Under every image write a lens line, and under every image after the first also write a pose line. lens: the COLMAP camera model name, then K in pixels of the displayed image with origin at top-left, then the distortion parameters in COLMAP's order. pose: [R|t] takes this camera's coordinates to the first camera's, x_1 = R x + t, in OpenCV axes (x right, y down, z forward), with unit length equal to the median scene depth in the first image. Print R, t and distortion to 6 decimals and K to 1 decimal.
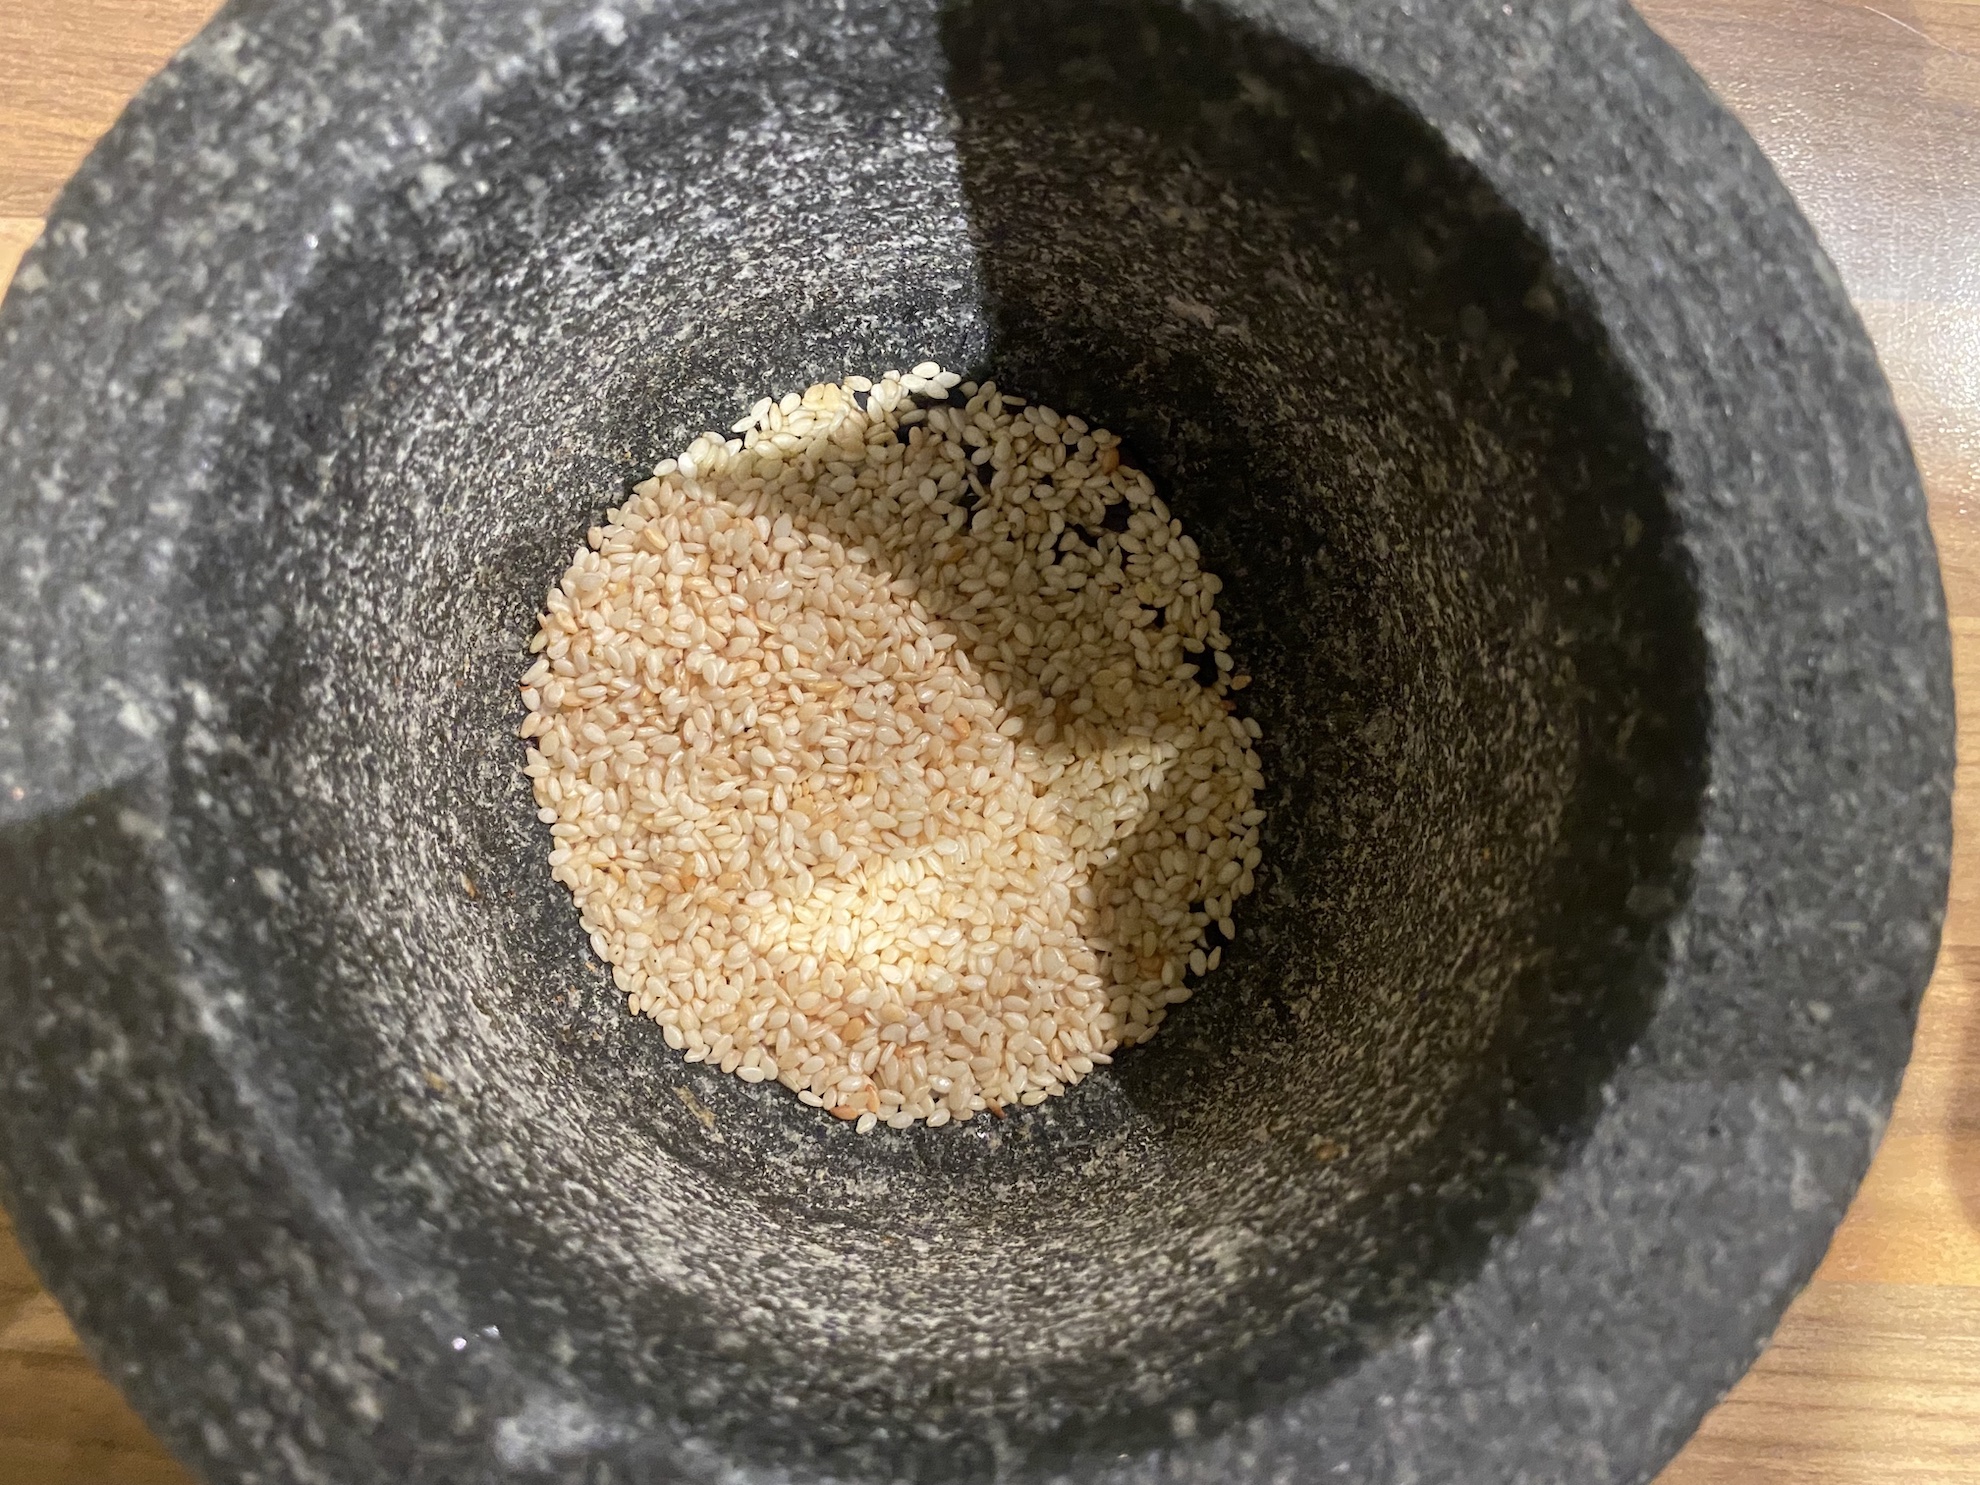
lens RADIAL K [[1573.5, 0, 984.2], [0, 1573.5, 765.8], [0, 0, 1]] dist [-0.008540, -0.004517]
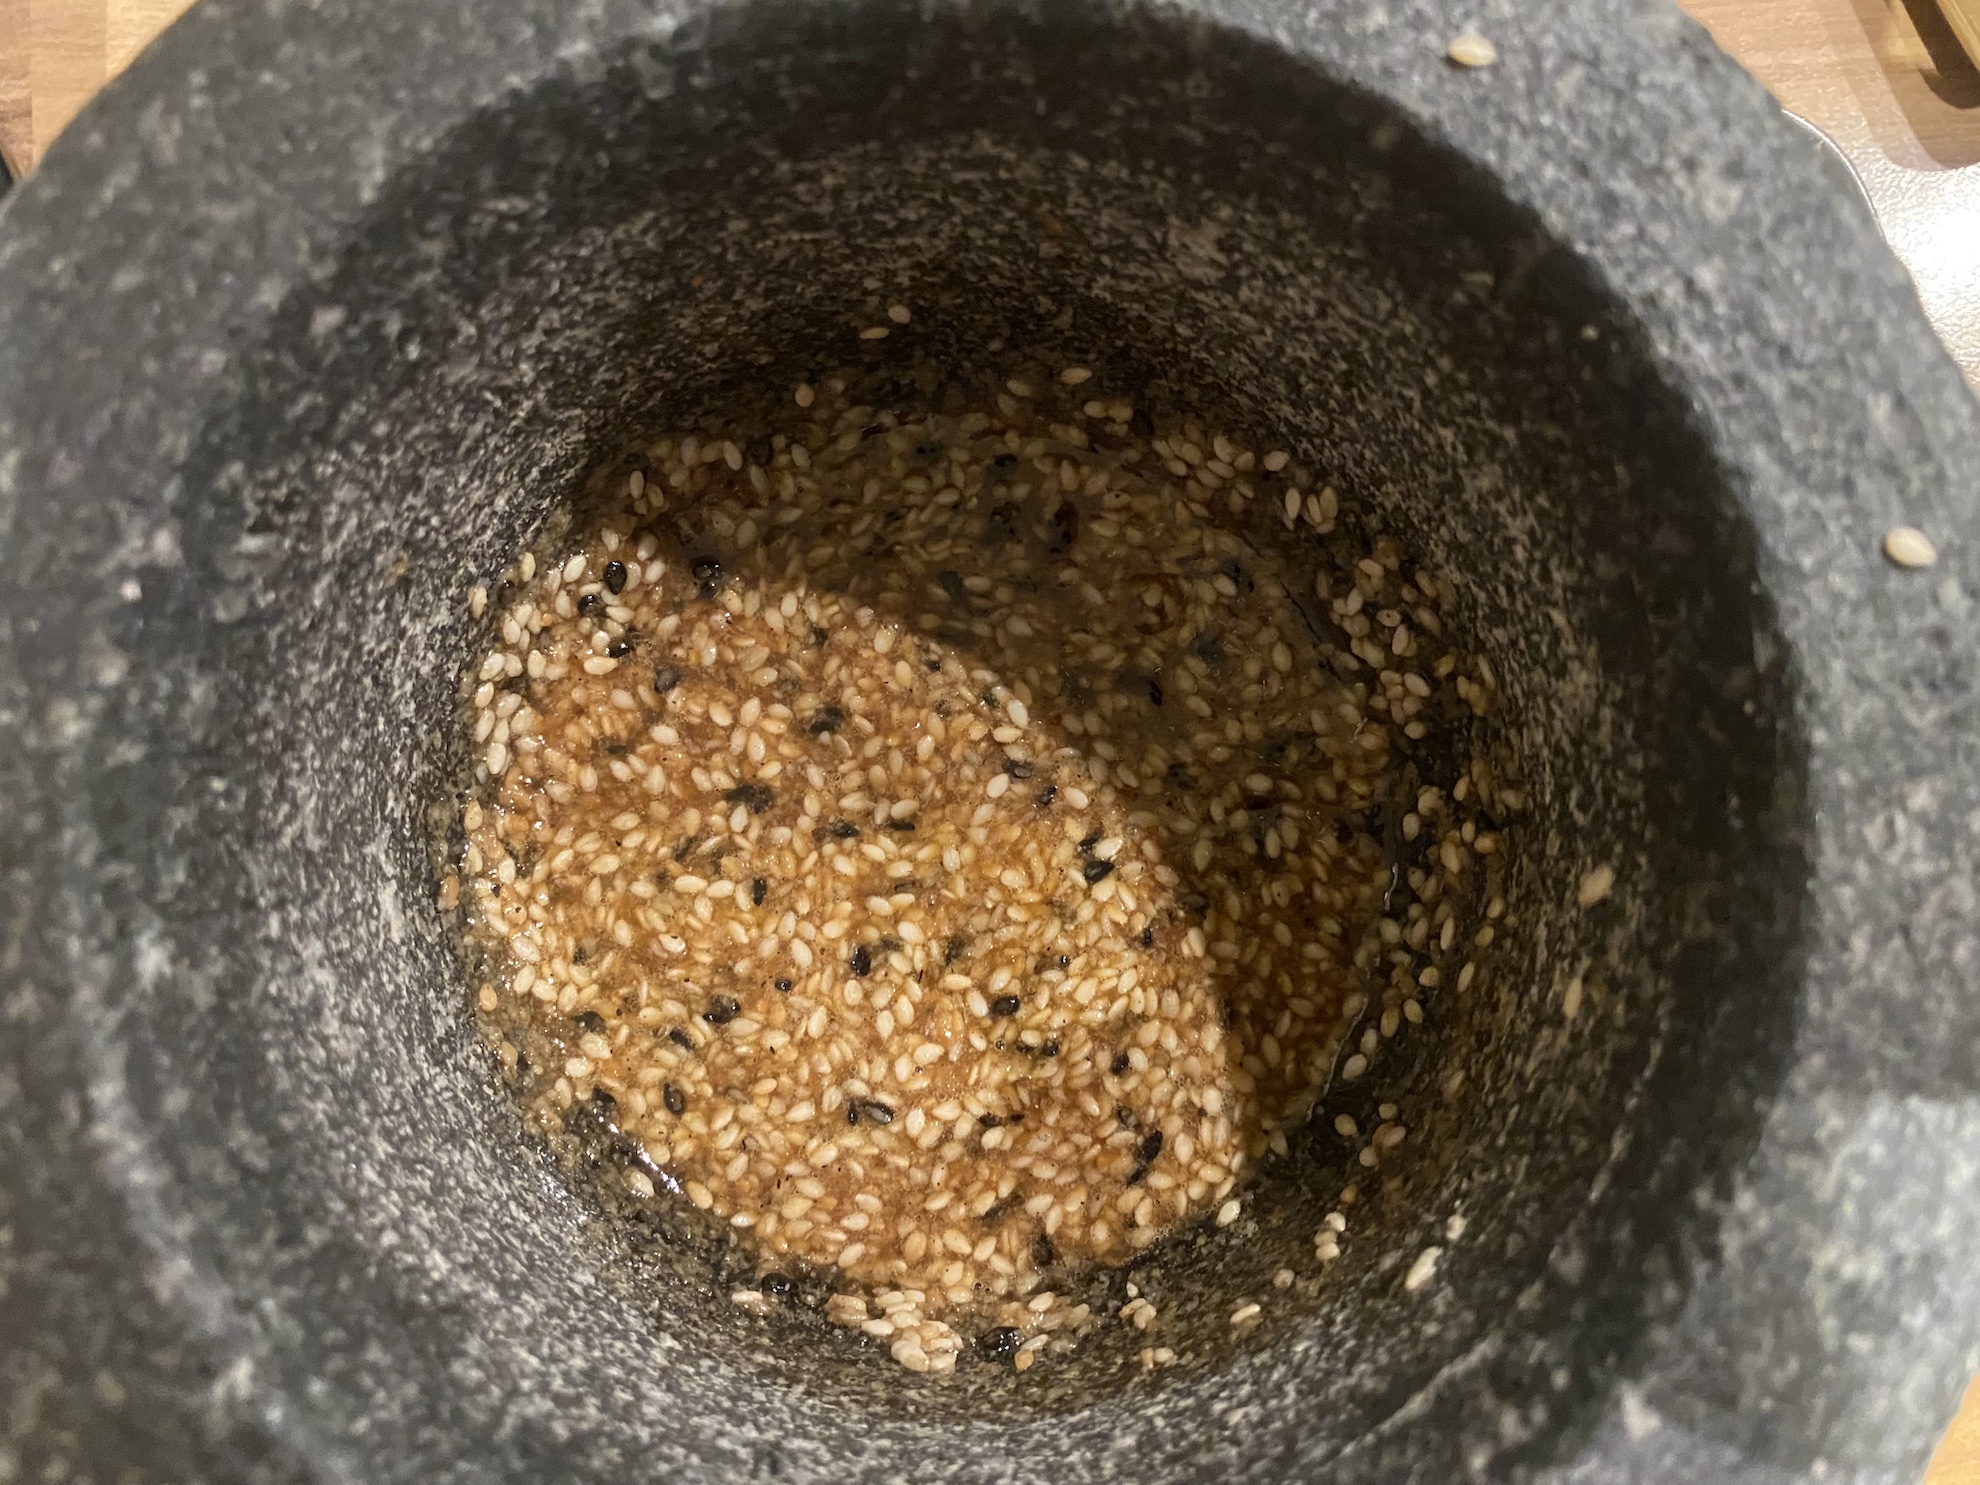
lens RADIAL K [[1599.6, 0, 990.0], [0, 1599.6, 742.5], [0, 0, 1]] dist [0.003045, 0.000647]
pose [[-0.621612, -0.782047, 0.044723, -0.047477], [0.776905, -0.608217, 0.162763, -0.131511], [-0.100087, 0.135921, 0.985651, 0.077224]]
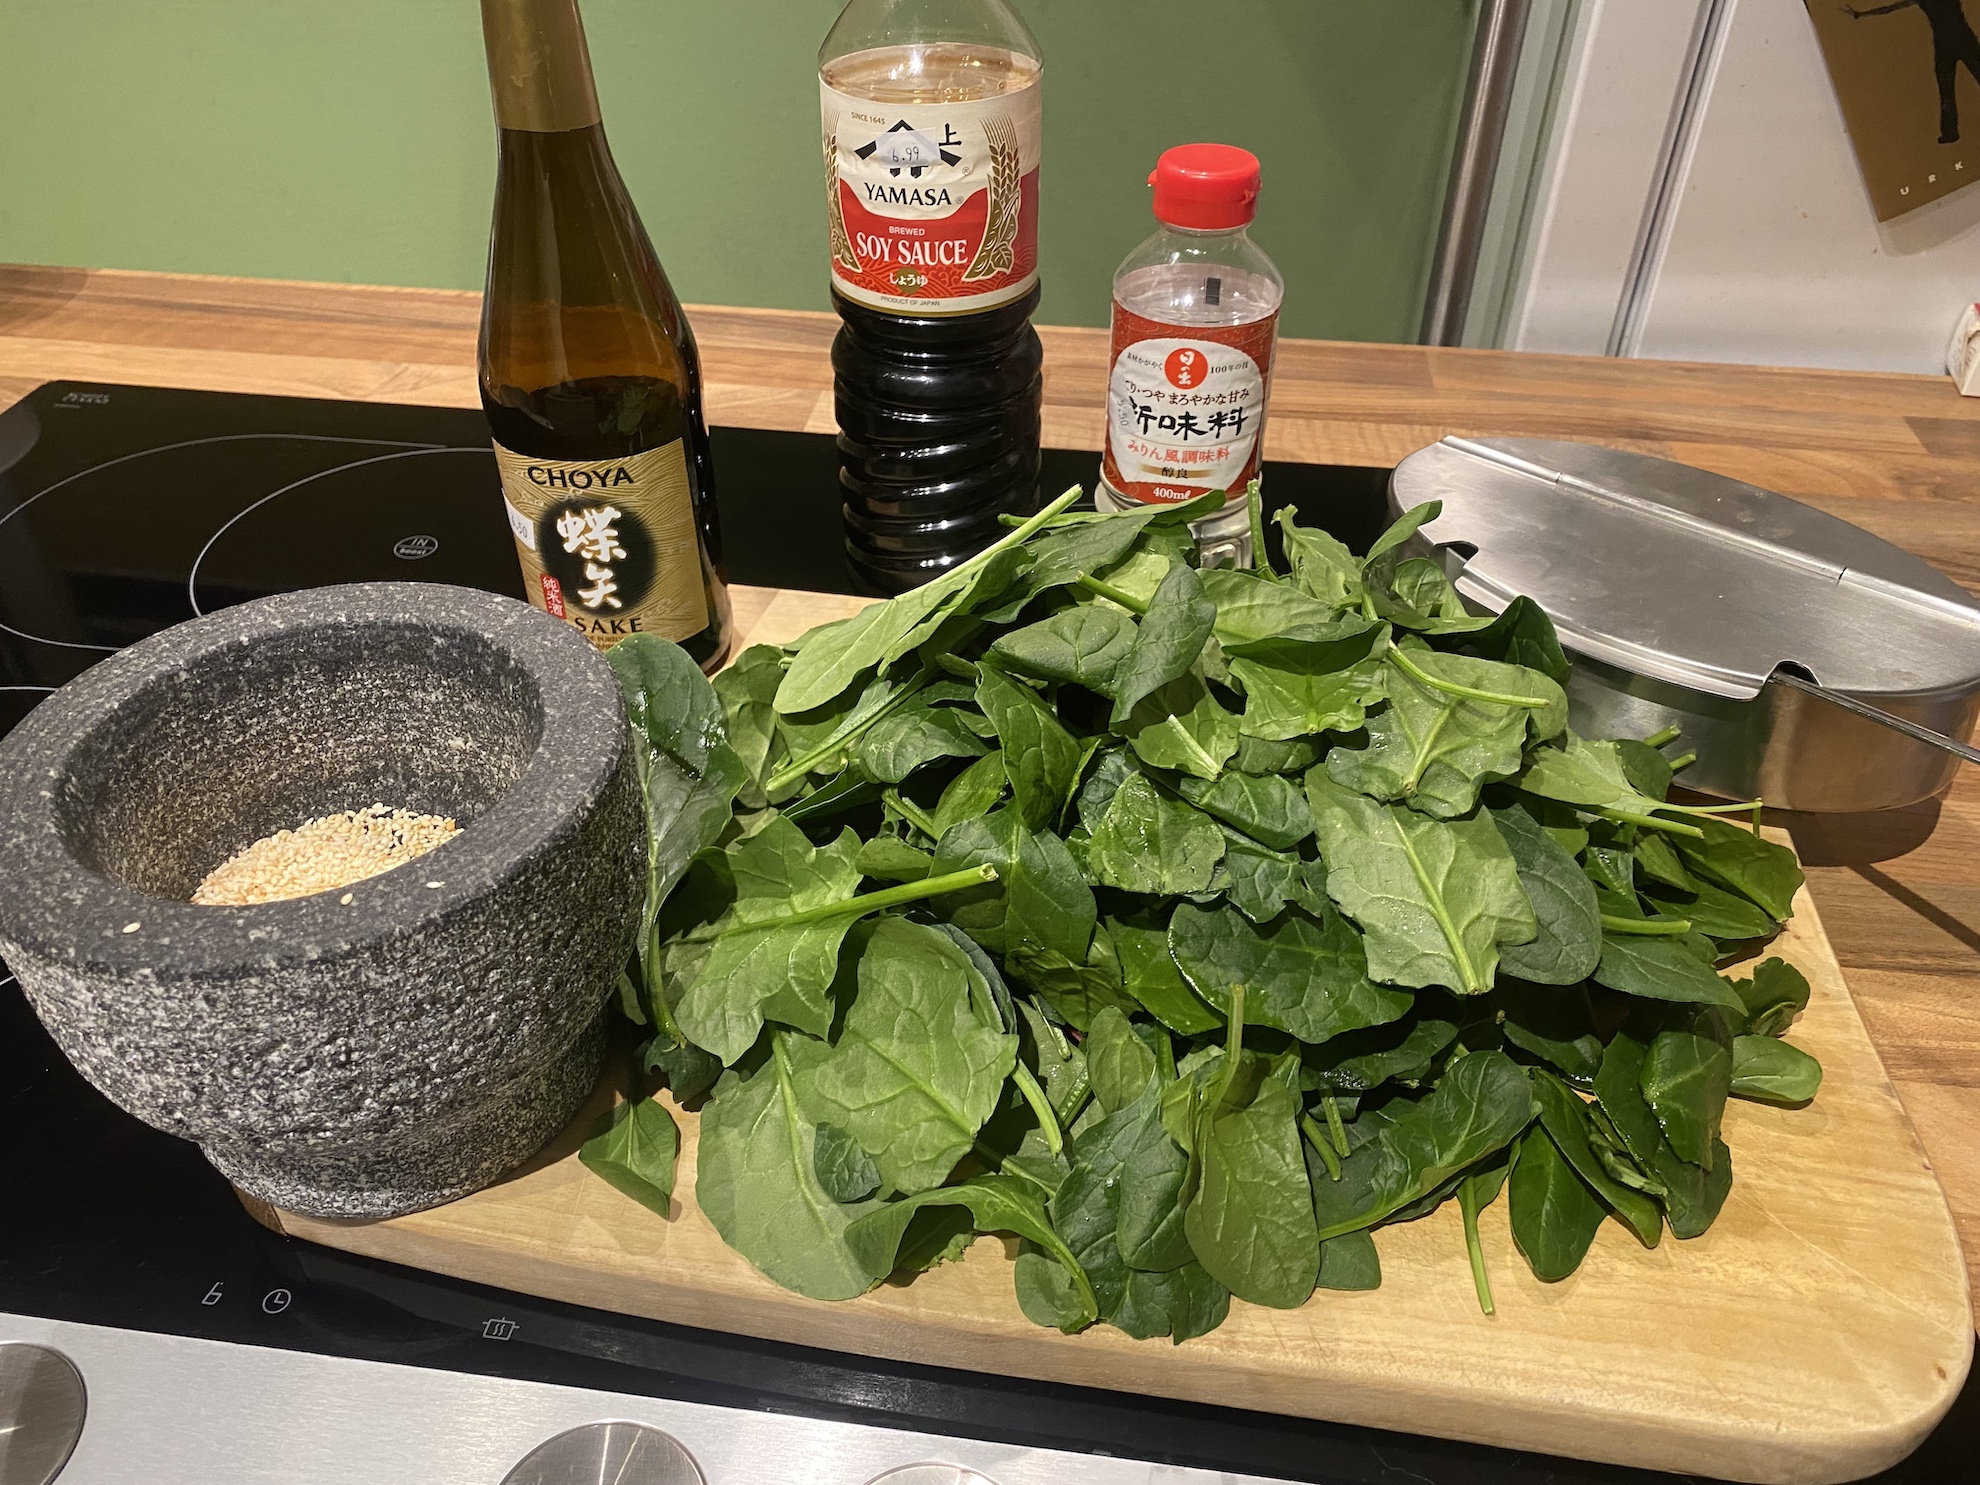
lens RADIAL K [[1491.5, 0, 990.0], [0, 1491.5, 742.5], [0, 0, 1]] dist [-0.004400, 0.000919]
pose [[0.983162, -0.112740, 0.143816, 0.785148], [0.182110, 0.669698, -0.719959, 2.086773], [-0.015146, 0.734026, 0.678952, -0.989842]]
